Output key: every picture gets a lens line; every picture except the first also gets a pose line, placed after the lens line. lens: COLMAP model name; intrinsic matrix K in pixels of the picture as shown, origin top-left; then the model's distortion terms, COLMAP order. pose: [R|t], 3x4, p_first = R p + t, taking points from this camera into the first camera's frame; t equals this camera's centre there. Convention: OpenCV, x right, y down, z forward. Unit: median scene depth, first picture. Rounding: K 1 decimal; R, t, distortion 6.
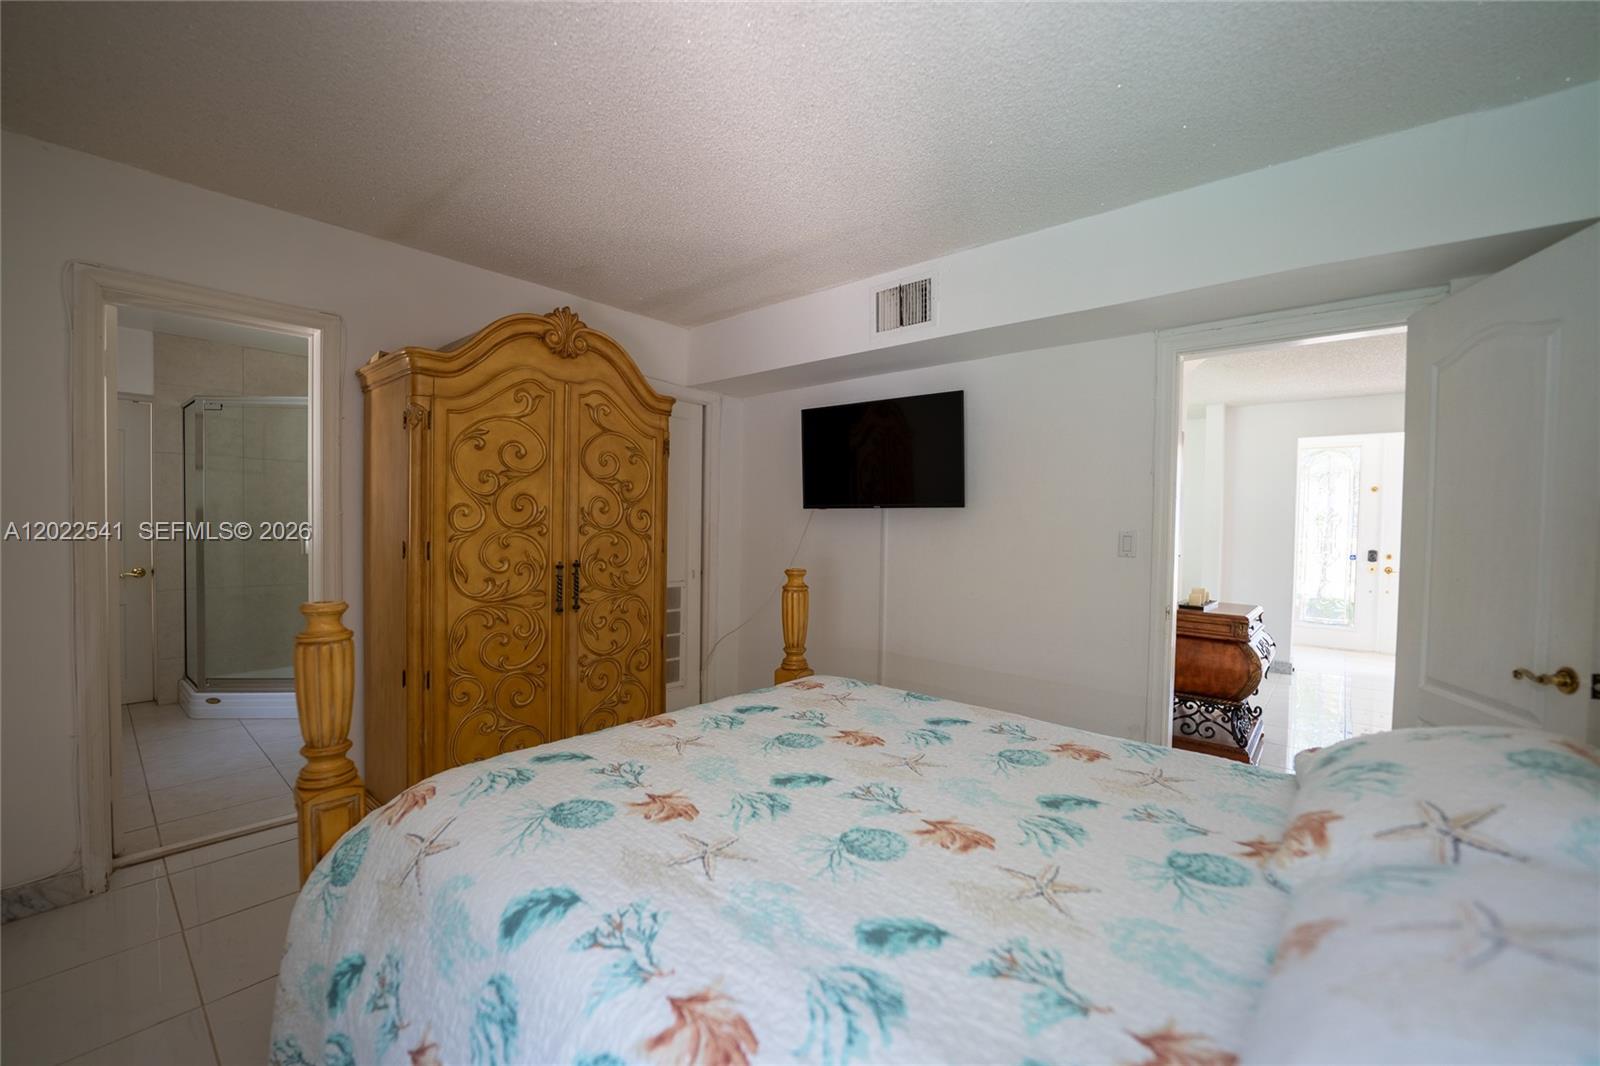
lens RADIAL K [[640.5, 0, 809.1], [0, 640.5, 542.2], [0, 0, 1]] dist [-0.026106, 0.003648]
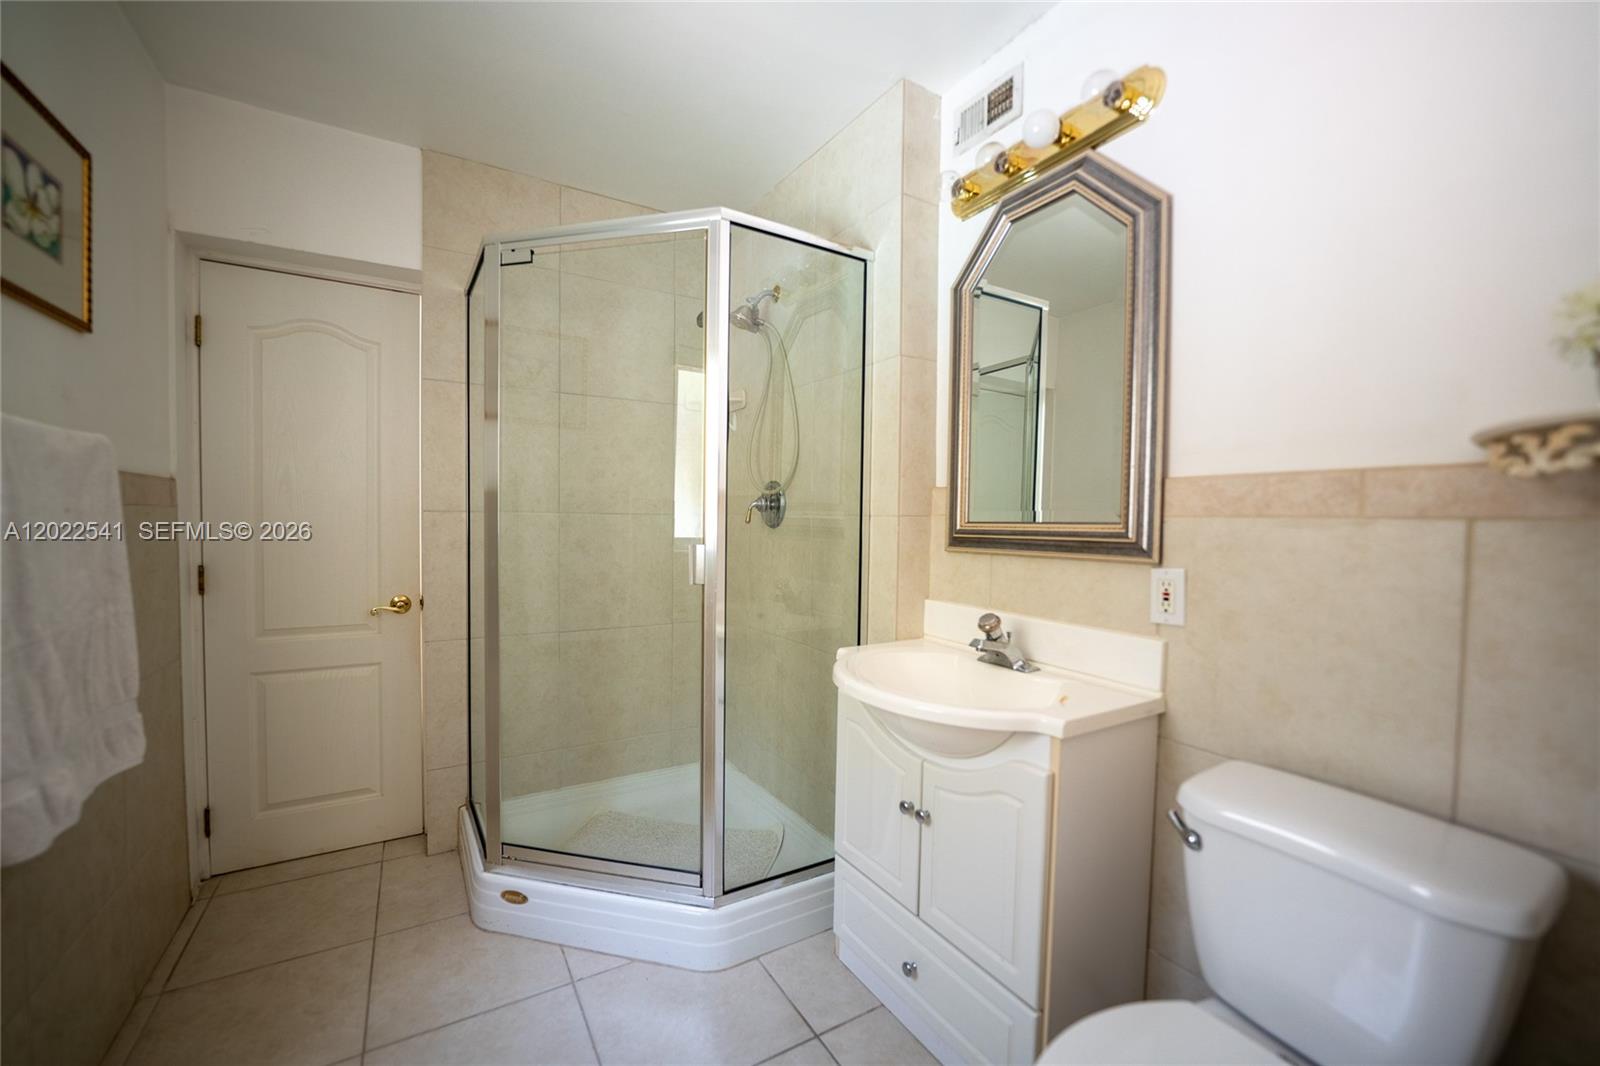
lens RADIAL K [[640.5, 0, 805.9], [0, 640.5, 540.0], [0, 0, 1]] dist [-0.026106, 0.003648]
pose [[0.951963, 0.010377, -0.306038, -0.579524], [-0.009069, 0.999943, 0.005695, -0.014641], [0.306080, -0.002646, 0.952002, 0.594455]]
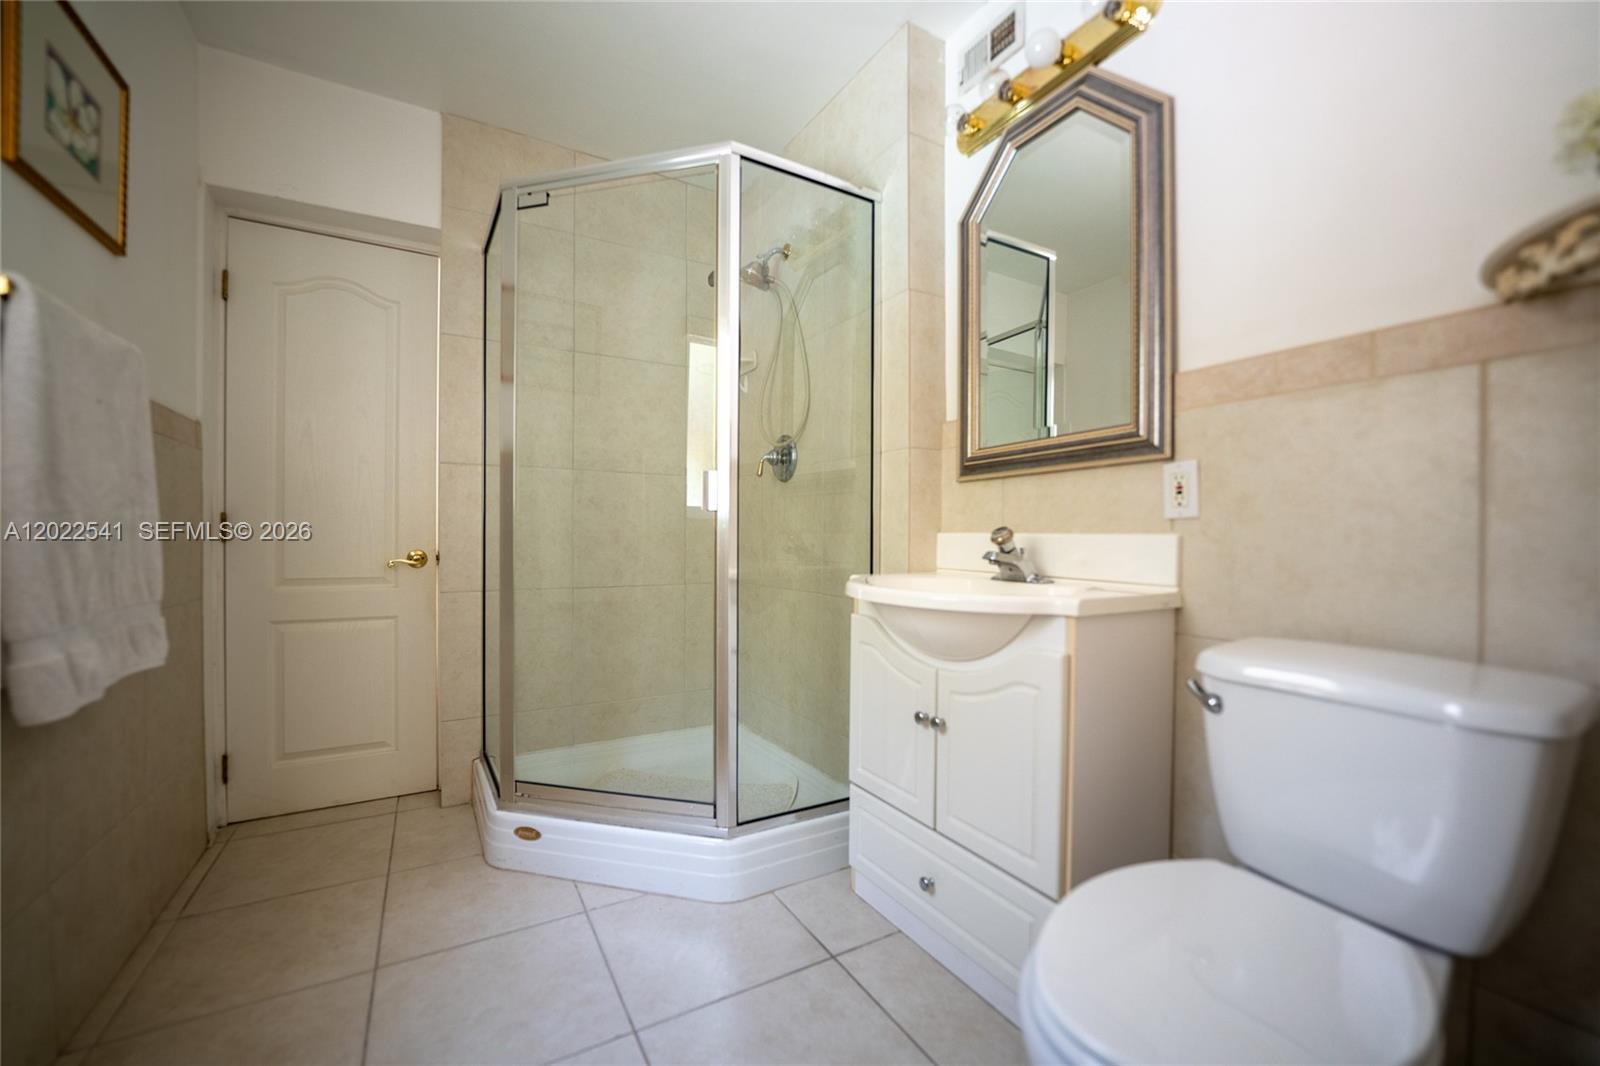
lens RADIAL K [[640.5, 0, 806.3], [0, 640.5, 541.2], [0, 0, 1]] dist [-0.026106, 0.003648]
pose [[0.946371, -0.007347, -0.322998, -0.578811], [0.000327, 0.999763, -0.021783, 0.046489], [0.323082, 0.020509, 0.946149, 0.593366]]
